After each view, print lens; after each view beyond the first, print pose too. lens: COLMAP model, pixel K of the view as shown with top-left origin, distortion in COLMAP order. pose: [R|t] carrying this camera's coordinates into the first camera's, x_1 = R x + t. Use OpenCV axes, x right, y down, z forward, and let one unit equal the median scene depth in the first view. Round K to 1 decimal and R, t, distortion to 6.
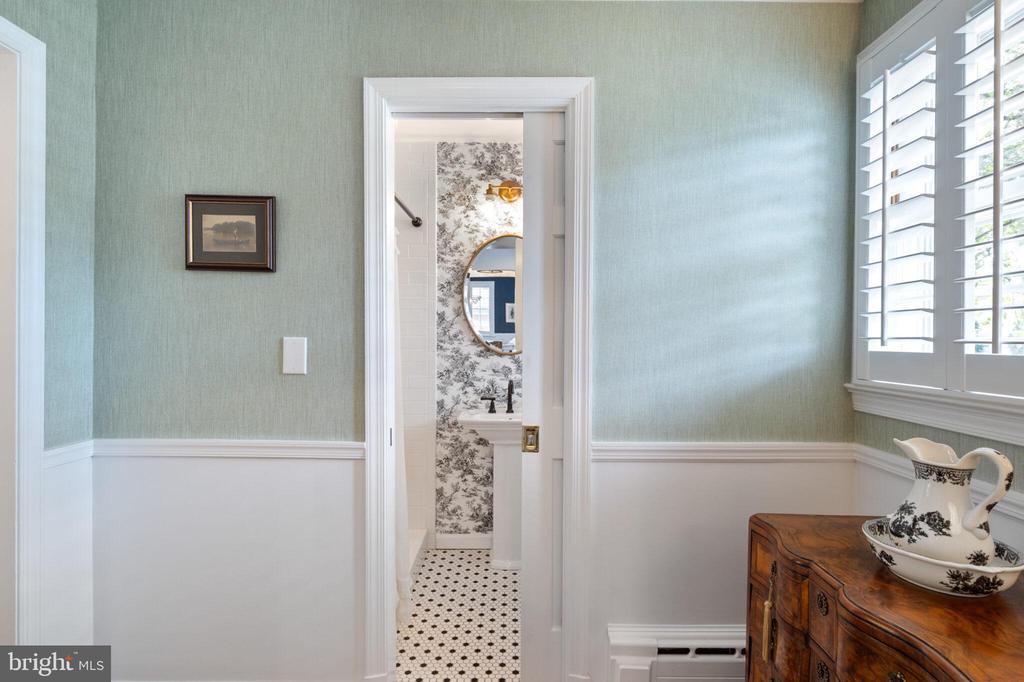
lens RADIAL K [[478.7, 0, 514.2], [0, 478.7, 342.5], [0, 0, 1]] dist [-0.002722, -0.000454]
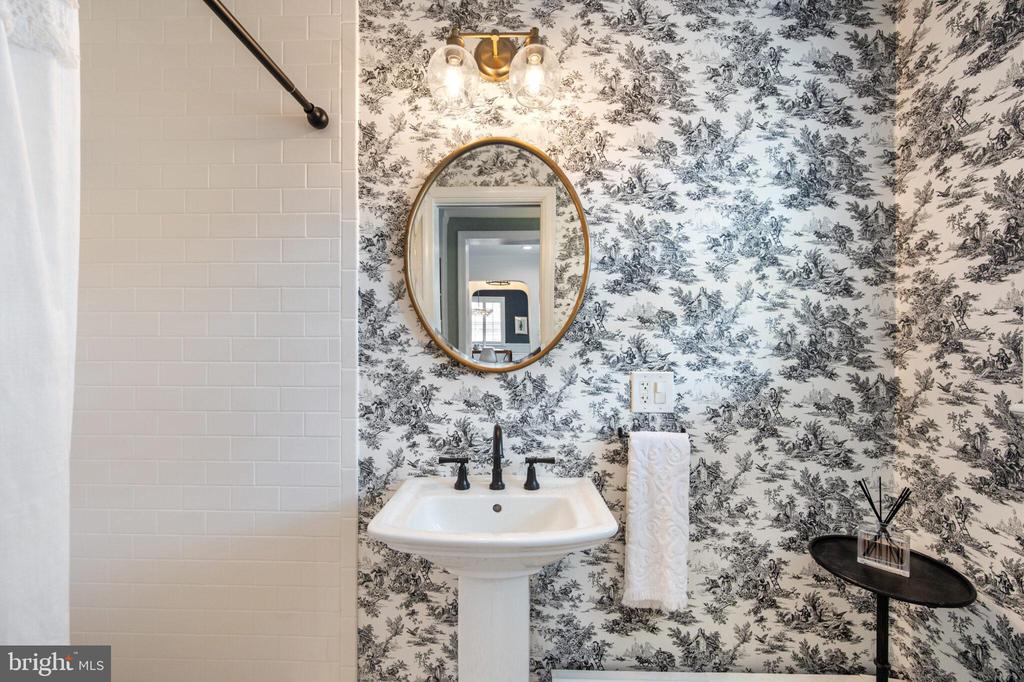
lens RADIAL K [[410.0, 0, 511.3], [0, 410.0, 346.1], [0, 0, 1]] dist [0.010439, -0.000229]
pose [[0.999535, -0.003879, -0.030233, 0.019353], [0.003455, 0.999895, -0.014096, 0.003497], [0.030285, 0.013985, 0.999443, 0.555150]]
